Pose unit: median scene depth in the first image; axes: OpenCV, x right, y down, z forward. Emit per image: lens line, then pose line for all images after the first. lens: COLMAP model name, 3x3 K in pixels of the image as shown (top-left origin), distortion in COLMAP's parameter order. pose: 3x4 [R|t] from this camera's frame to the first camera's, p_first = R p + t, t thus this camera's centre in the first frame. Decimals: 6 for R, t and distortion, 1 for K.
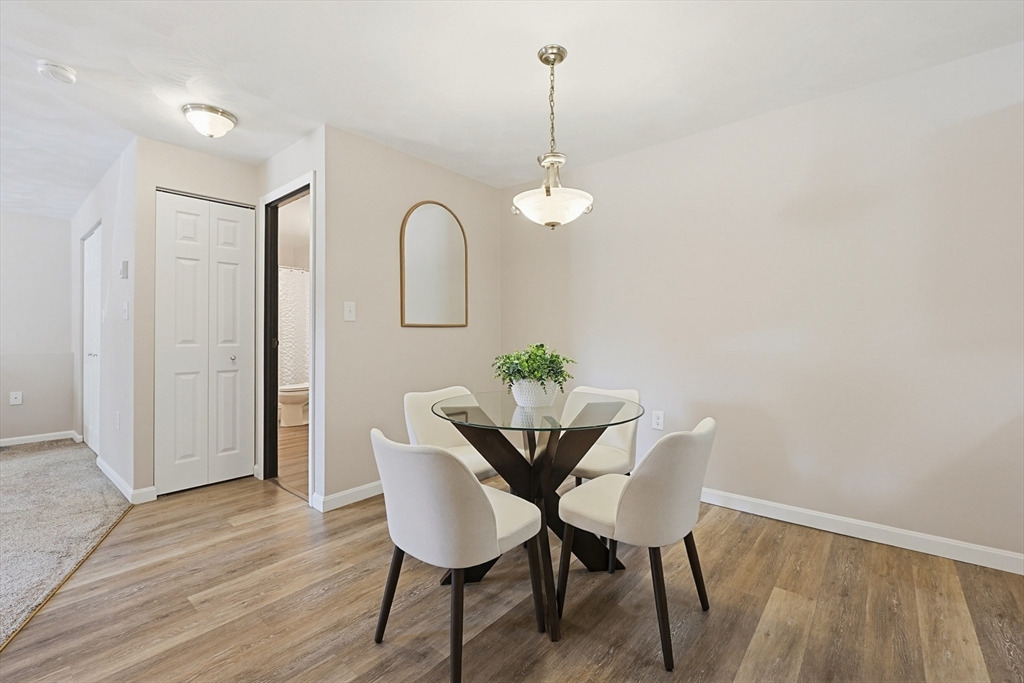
lens RADIAL K [[435.5, 0, 510.0], [0, 435.5, 335.1], [0, 0, 1]] dist [-0.001823, 0.000138]
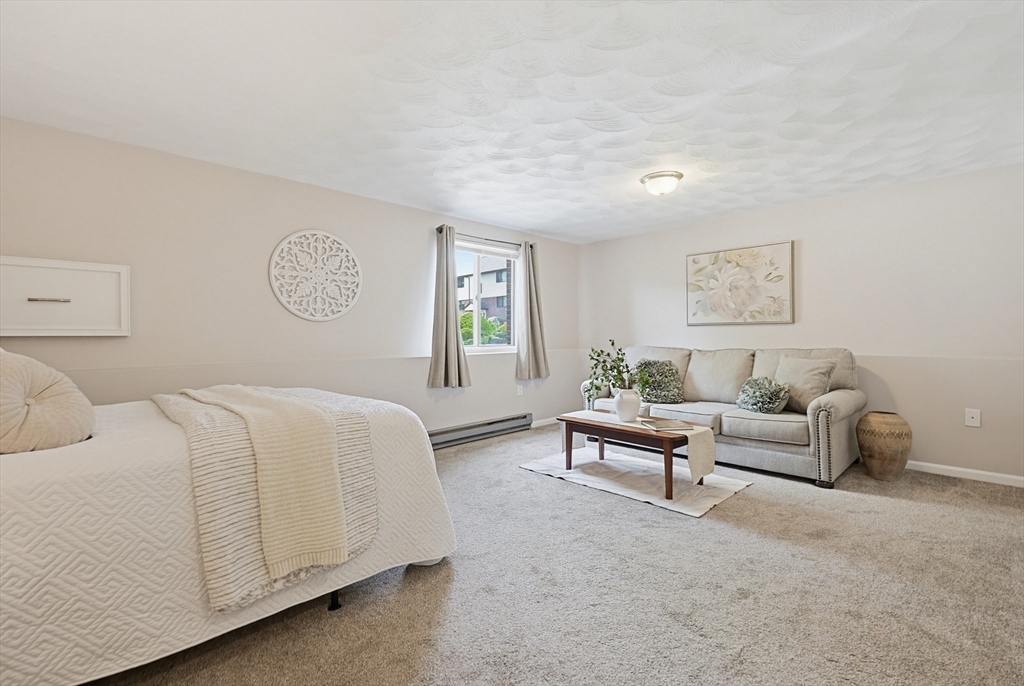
lens RADIAL K [[443.8, 0, 515.7], [0, 443.8, 337.5], [0, 0, 1]] dist [-0.000516, 0.000065]
pose [[-0.107790, 0.005194, -0.994160, -0.543183], [0.016177, 0.999863, 0.003470, -0.014797], [0.994042, -0.015708, -0.107859, 0.560142]]
